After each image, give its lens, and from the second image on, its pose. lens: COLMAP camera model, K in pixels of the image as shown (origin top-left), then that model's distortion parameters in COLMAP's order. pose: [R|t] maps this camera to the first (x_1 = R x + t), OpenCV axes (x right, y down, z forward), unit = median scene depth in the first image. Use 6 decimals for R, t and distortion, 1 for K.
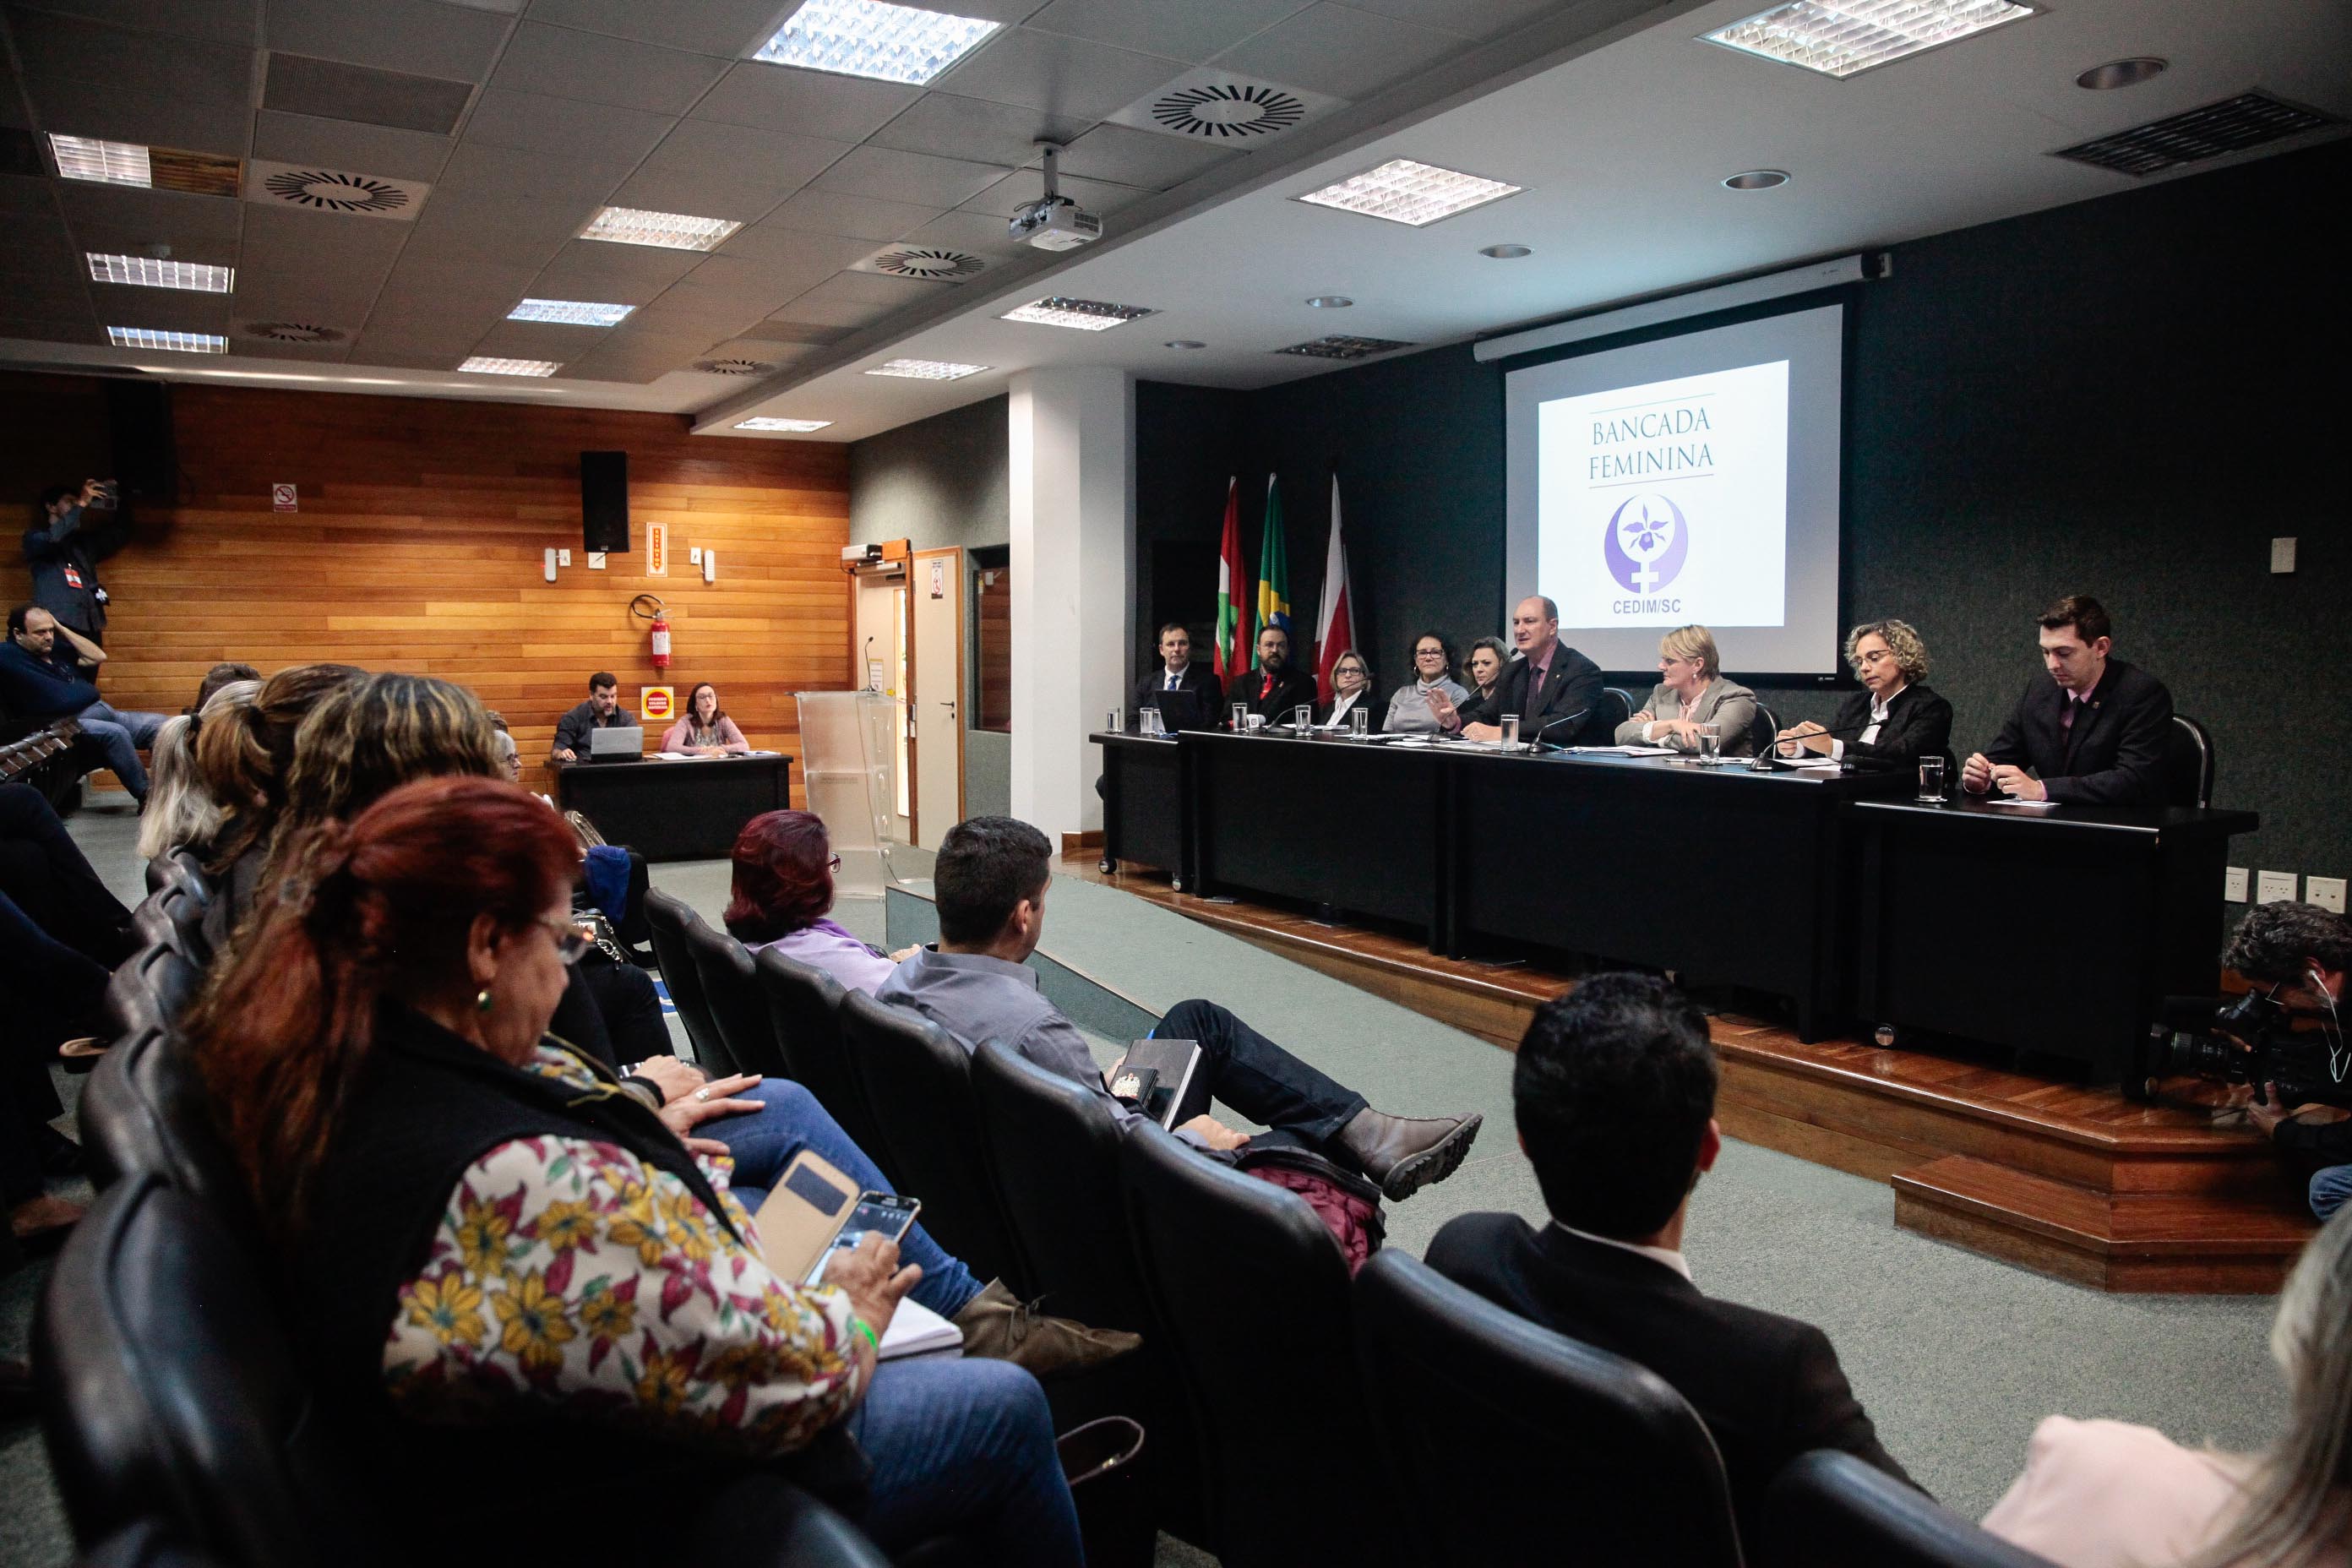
lens RADIAL K [[1618.5, 0, 1176.0], [0, 1618.5, 784.0], [0, 0, 1]] dist [-0.113193, 0.094297]
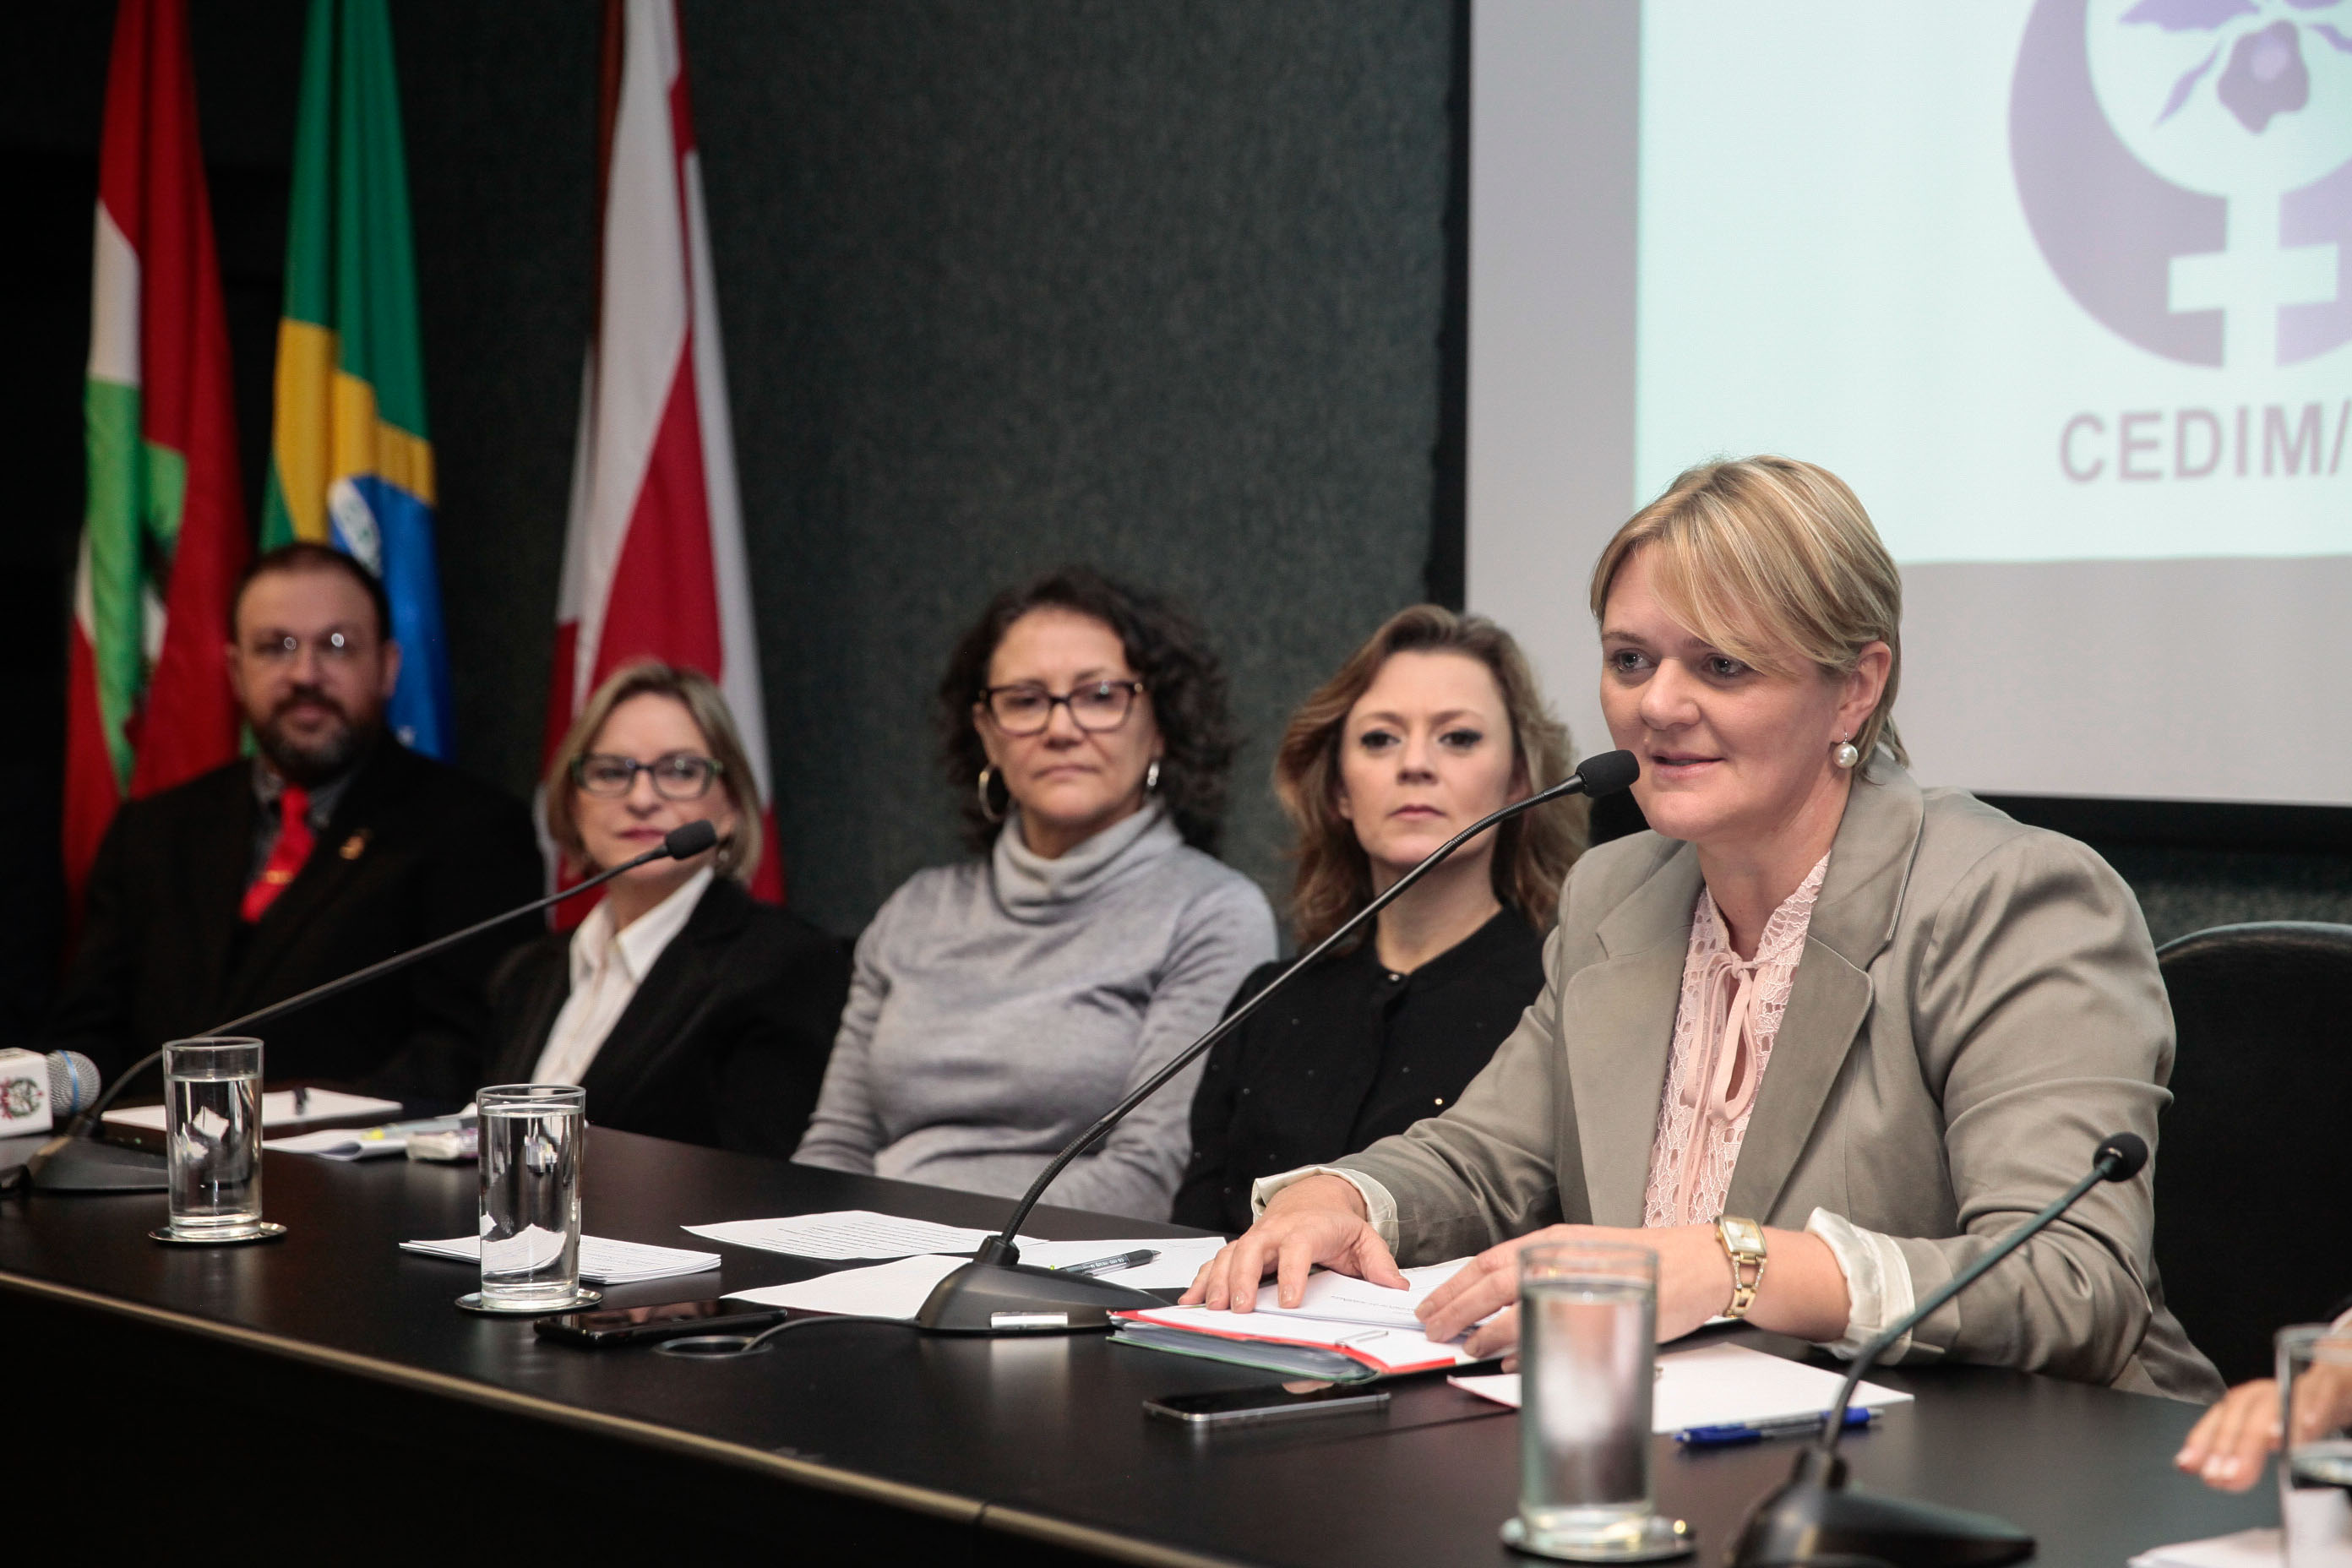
lens RADIAL K [[4427.3, 0, 1149.4], [0, 4427.3, 825.7], [0, 0, 1]] dist [0.184585, 0.030569]
pose [[0.989125, 0.004426, 0.147012, 0.080172], [0.001732, 0.999127, -0.041732, -0.038939], [-0.147069, 0.041533, 0.988254, 0.434319]]
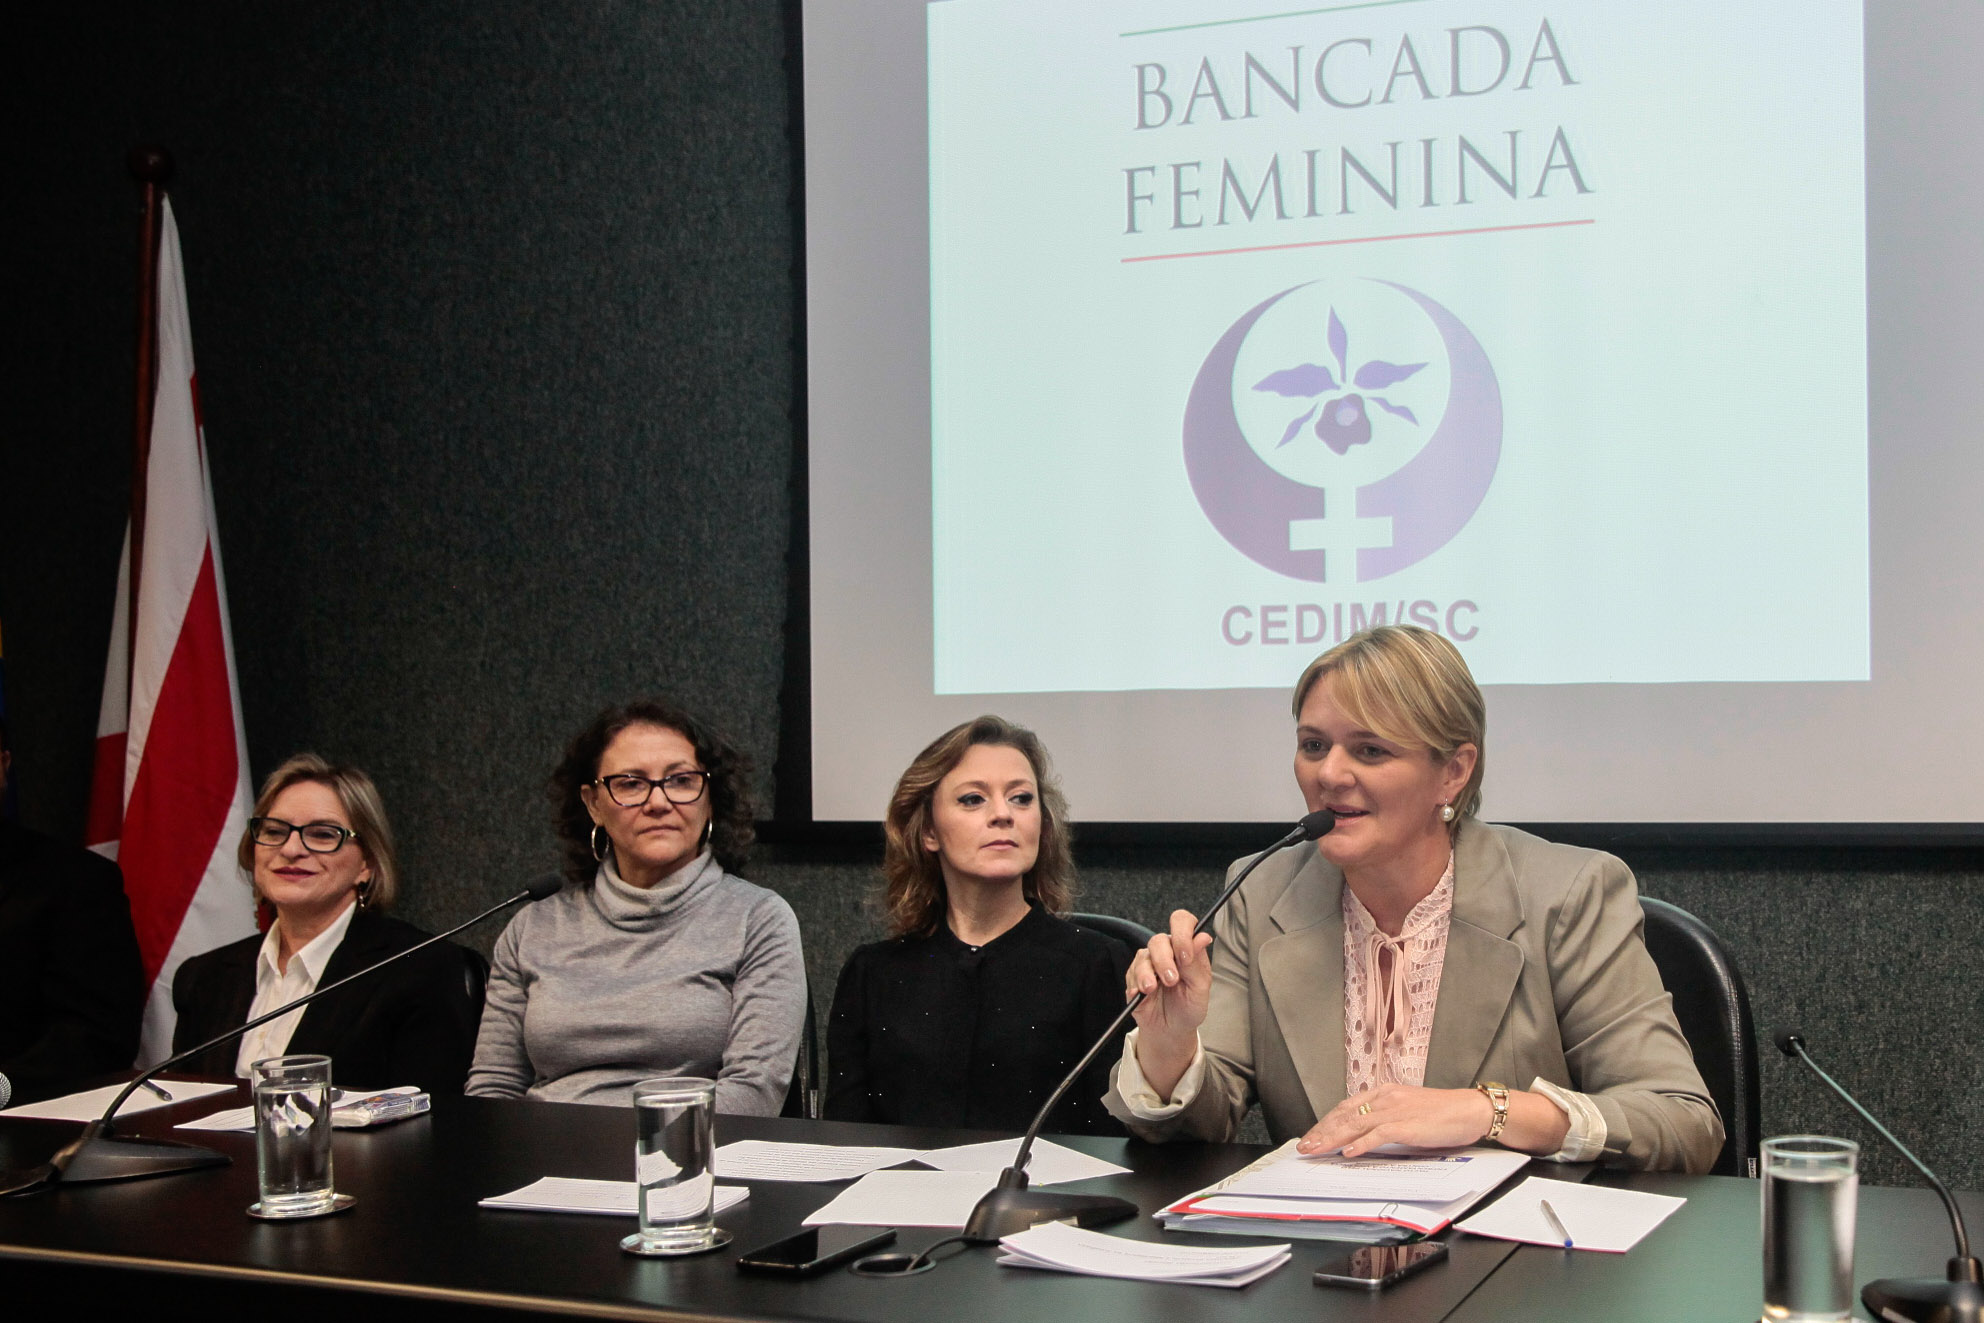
lens RADIAL K [[2211.5, 0, 1362.4], [0, 2211.5, 758.7], [0, 0, 1]] dist [-0.095128, 0.115781]
pose [[0.768600, -0.011058, 0.639635, 0.007635], [0.059334, 0.996773, -0.054065, -0.049115], [-0.636973, 0.079506, 0.766776, 0.546583]]
